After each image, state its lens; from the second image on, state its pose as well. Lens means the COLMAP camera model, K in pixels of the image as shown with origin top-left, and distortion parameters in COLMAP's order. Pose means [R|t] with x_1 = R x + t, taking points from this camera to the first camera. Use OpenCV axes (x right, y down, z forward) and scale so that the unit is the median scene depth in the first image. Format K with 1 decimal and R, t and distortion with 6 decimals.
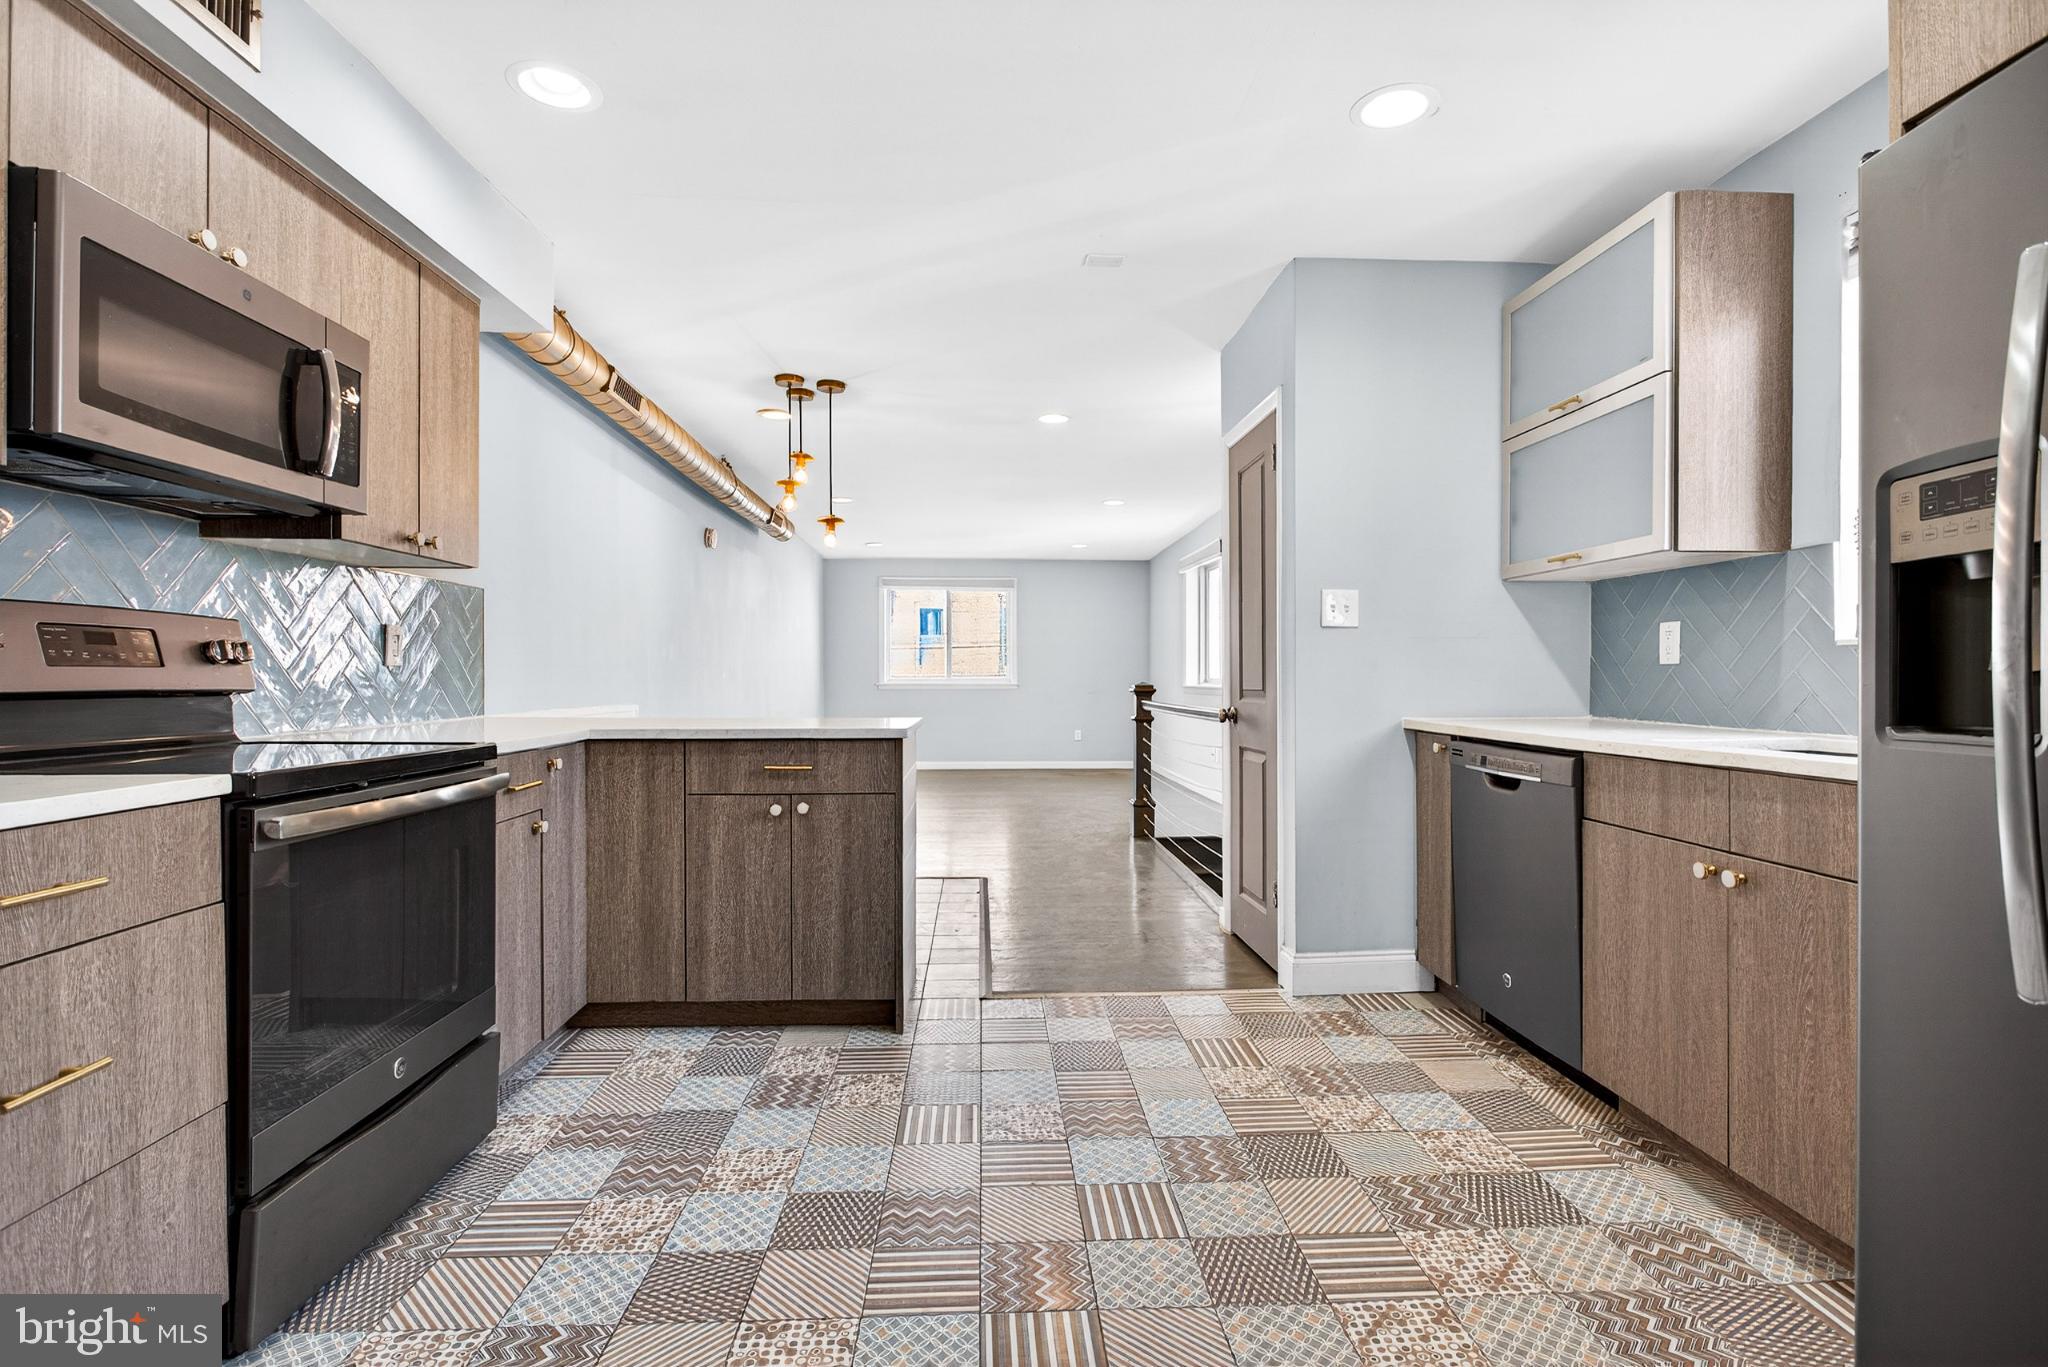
lens RADIAL K [[980.7, 0, 1024.0], [0, 980.7, 683.5], [0, 0, 1]] dist [-0.003146, 0.000053]
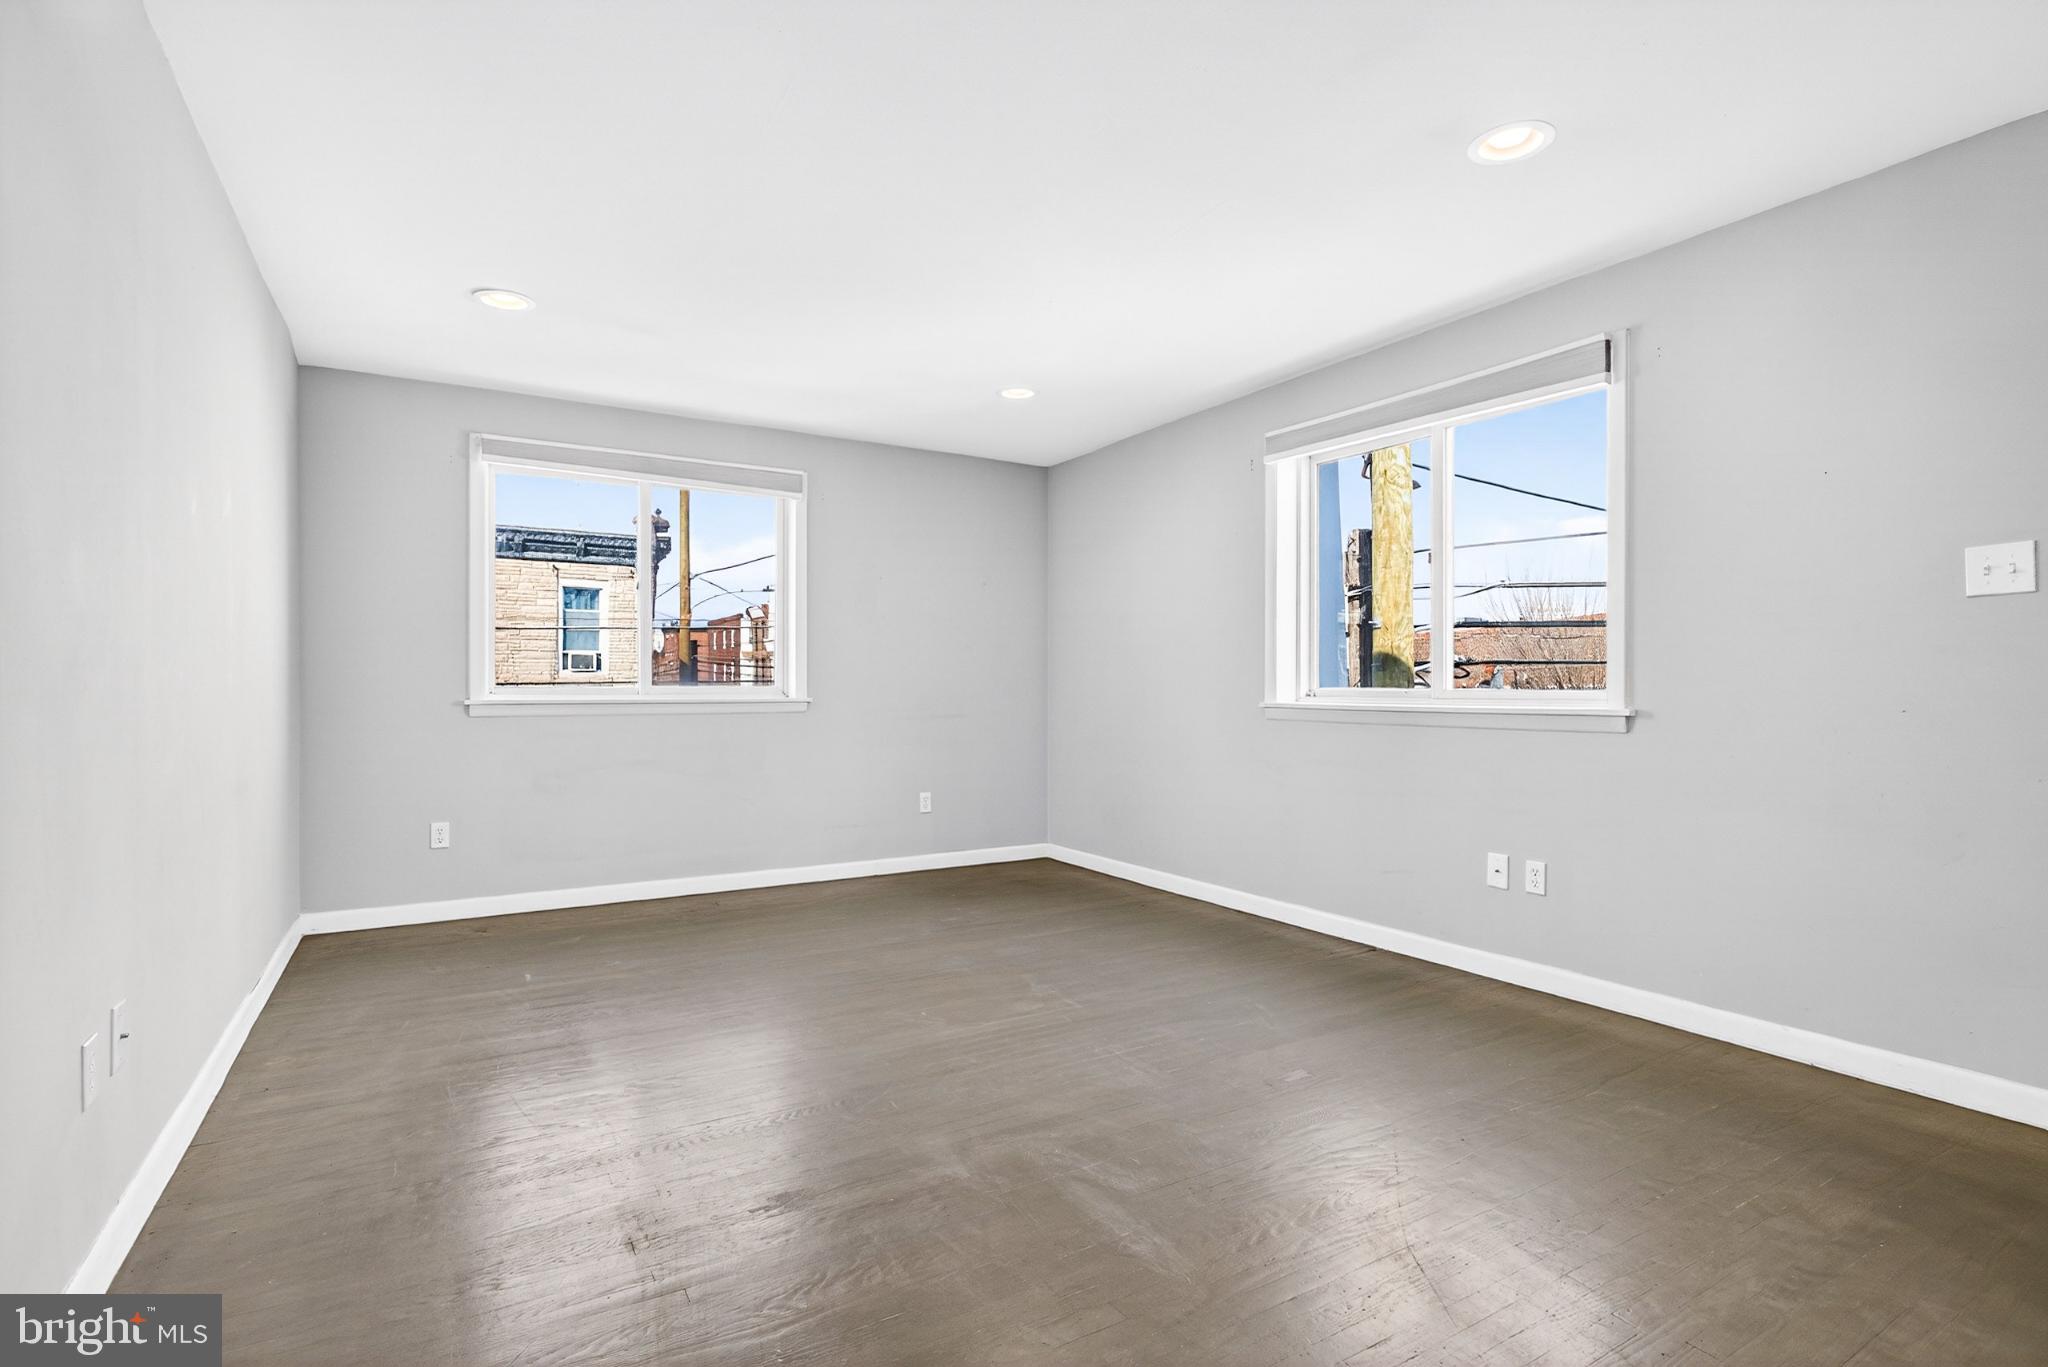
lens RADIAL K [[985.3, 0, 1031.6], [0, 985.3, 688.4], [0, 0, 1]] dist [-0.003629, -0.000216]
pose [[0.878381, -0.000267, 0.477961, -0.166767], [0.001670, 0.999995, -0.002510, -0.004305], [-0.477958, 0.003003, 0.878378, 0.654483]]
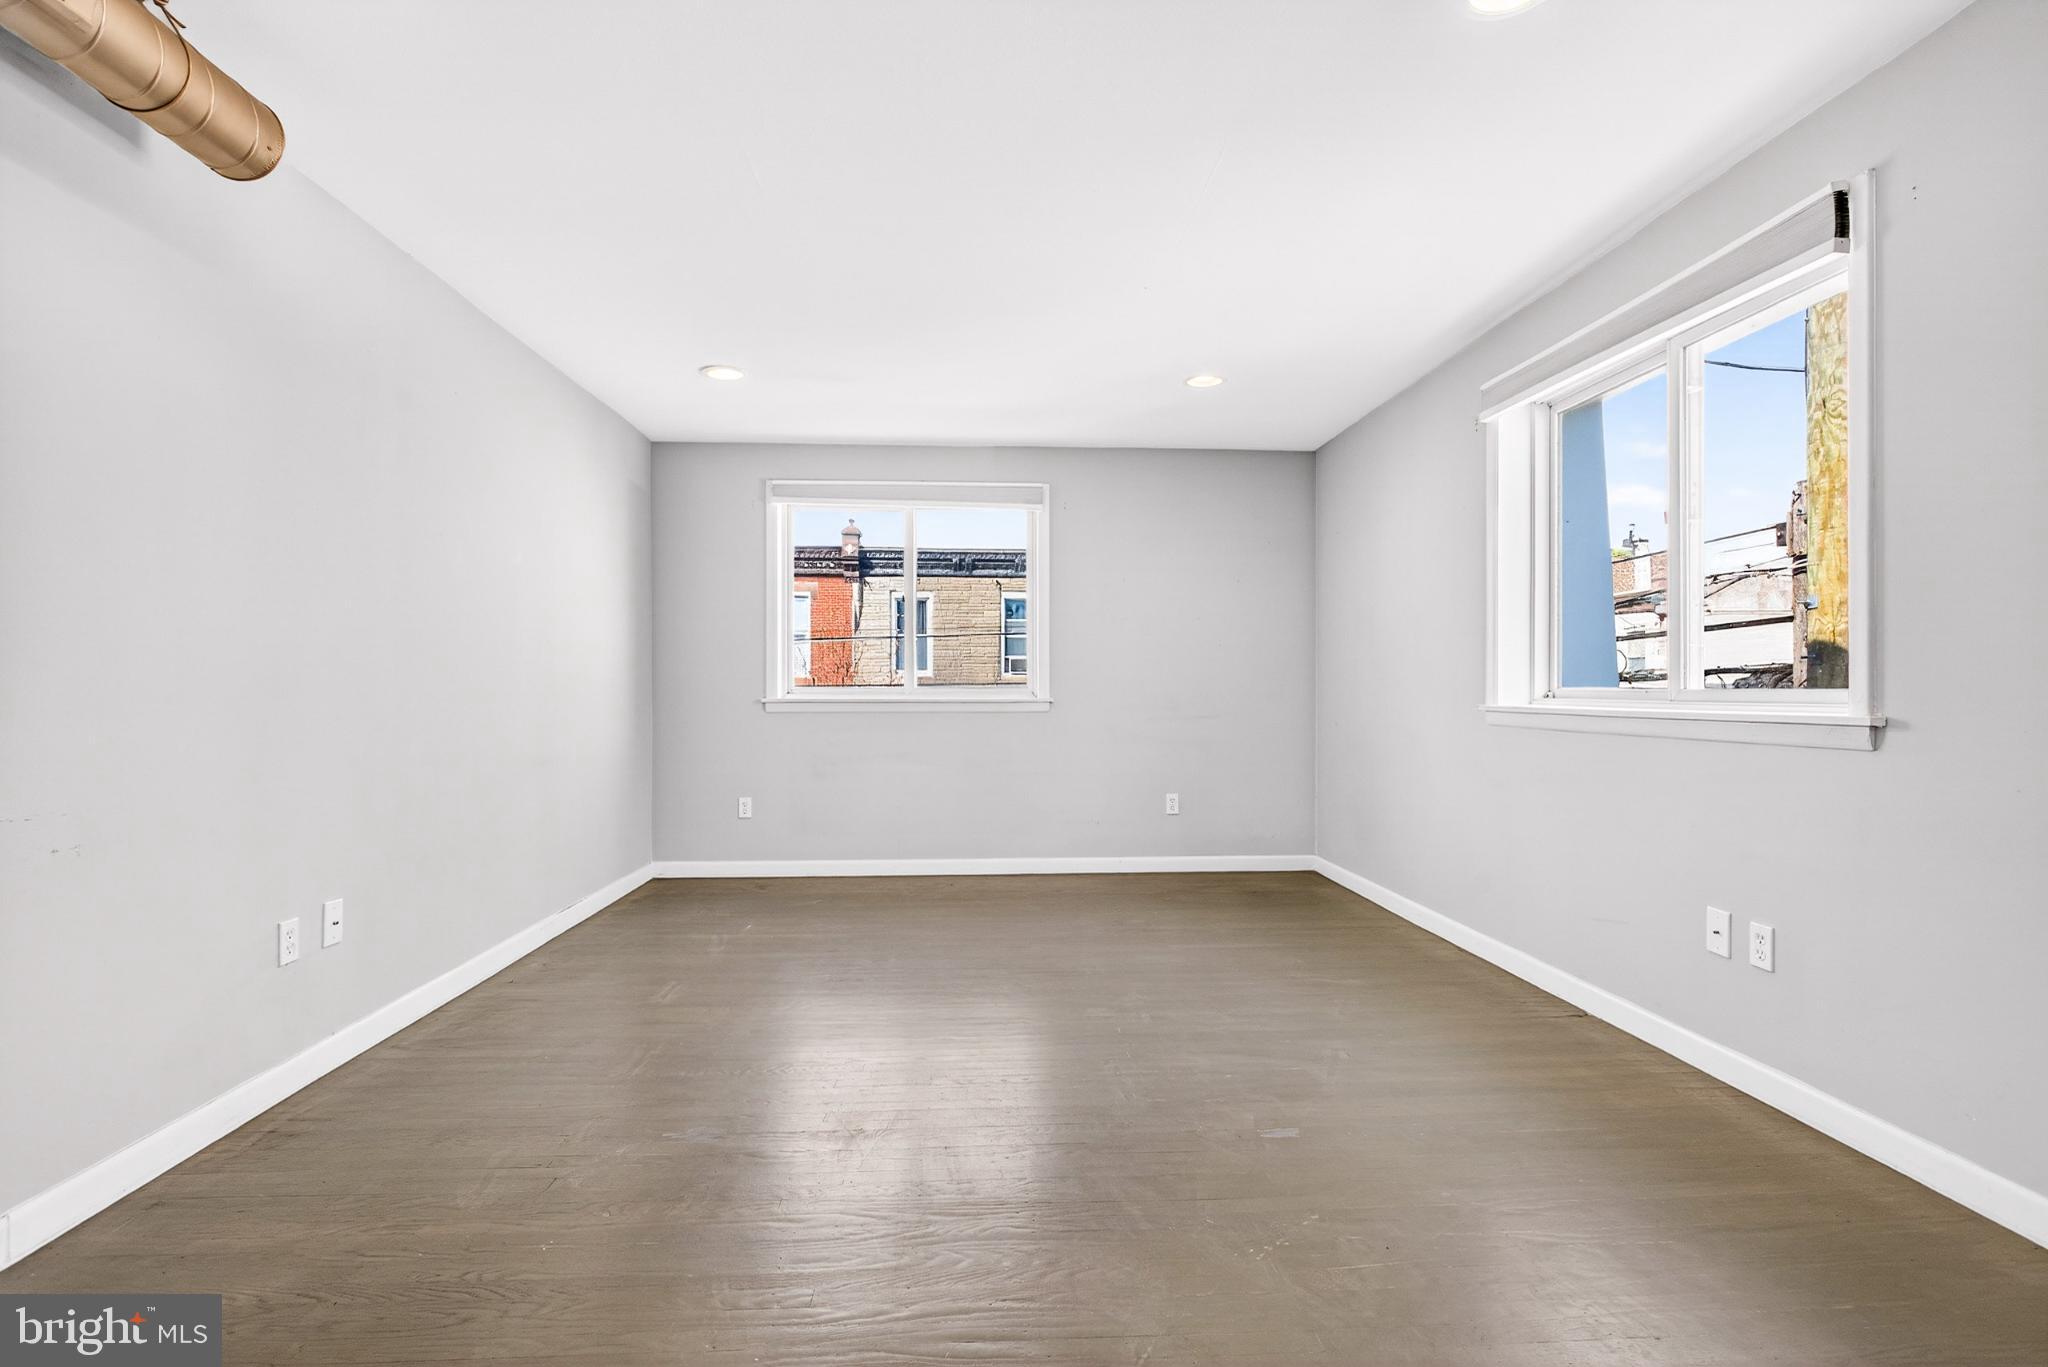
lens RADIAL K [[980.7, 0, 1024.0], [0, 980.7, 683.5], [0, 0, 1]] dist [-0.003146, 0.000053]
pose [[0.999979, -0.001168, 0.006296, -0.027612], [0.001227, 0.999956, -0.009256, -0.003646], [-0.006285, 0.009264, 0.999937, 0.620938]]
